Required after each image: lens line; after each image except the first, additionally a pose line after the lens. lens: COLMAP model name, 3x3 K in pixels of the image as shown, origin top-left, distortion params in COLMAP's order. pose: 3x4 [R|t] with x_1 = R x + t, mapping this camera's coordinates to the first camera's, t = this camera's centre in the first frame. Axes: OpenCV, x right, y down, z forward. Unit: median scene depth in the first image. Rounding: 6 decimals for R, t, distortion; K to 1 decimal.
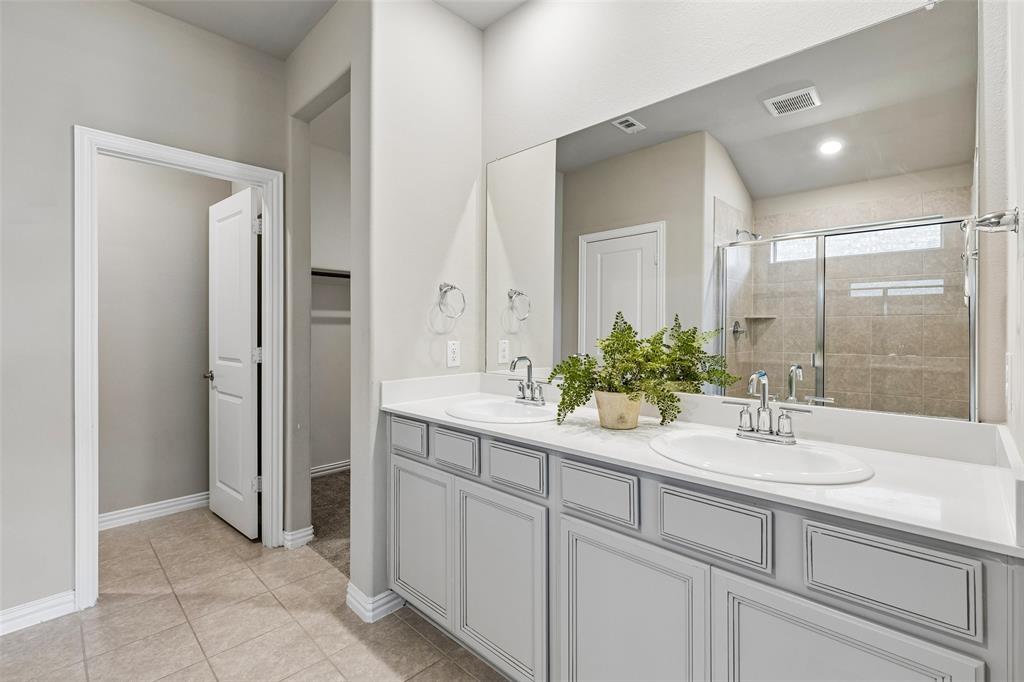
lens RADIAL K [[467.3, 0, 518.4], [0, 467.3, 336.0], [0, 0, 1]] dist [0.002190, -0.002154]
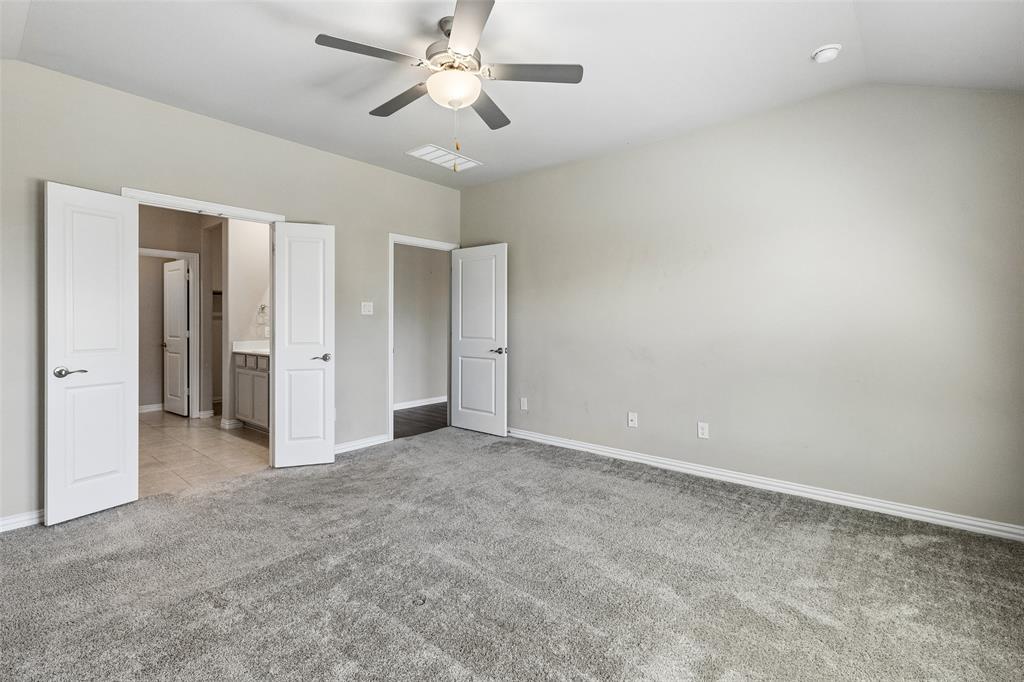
lens RADIAL K [[467.3, 0, 512.9], [0, 467.3, 334.3], [0, 0, 1]] dist [0.002190, -0.002154]
pose [[0.997581, 0.000478, 0.069507, 0.813556], [-0.000838, 0.999986, 0.005151, 0.028854], [-0.069504, -0.005196, 0.997568, -1.297652]]
